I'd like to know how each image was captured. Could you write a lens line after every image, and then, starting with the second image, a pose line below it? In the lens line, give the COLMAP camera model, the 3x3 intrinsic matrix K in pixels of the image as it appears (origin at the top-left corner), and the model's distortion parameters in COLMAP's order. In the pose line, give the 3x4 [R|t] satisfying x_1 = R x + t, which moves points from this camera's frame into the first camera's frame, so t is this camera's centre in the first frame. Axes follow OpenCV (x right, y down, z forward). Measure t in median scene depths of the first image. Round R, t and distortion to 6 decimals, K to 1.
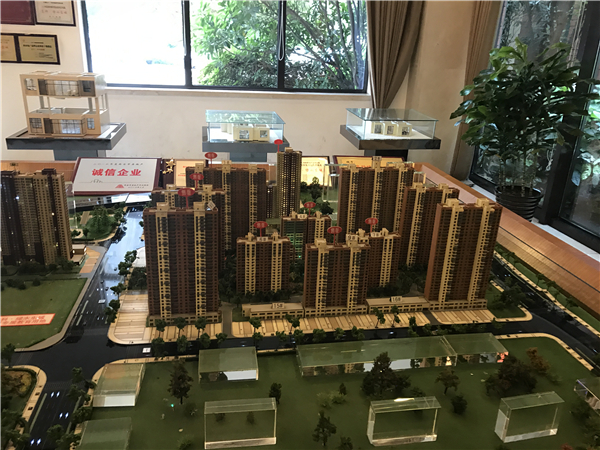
lens RADIAL K [[496.6, 0, 299.9], [0, 496.6, 225.9], [0, 0, 1]] dist [0.036241, -0.049954]
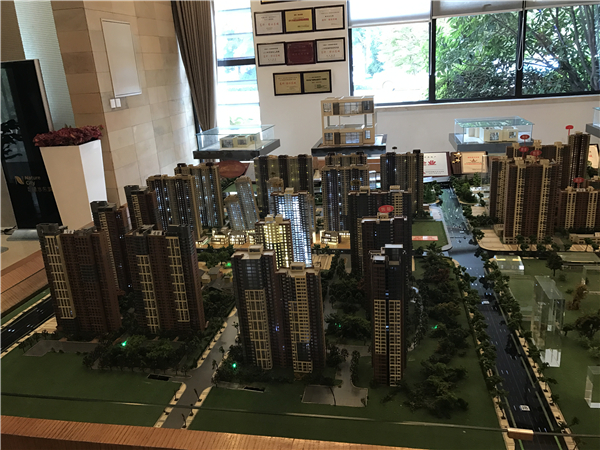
lens RADIAL K [[496.6, 0, 299.1], [0, 496.6, 223.7], [0, 0, 1]] dist [0.036241, -0.049954]
pose [[0.929887, 0.003733, -0.367826, -0.112151], [-0.020269, 0.998949, -0.041105, 0.073958], [0.367286, 0.045678, 0.928986, -0.220029]]
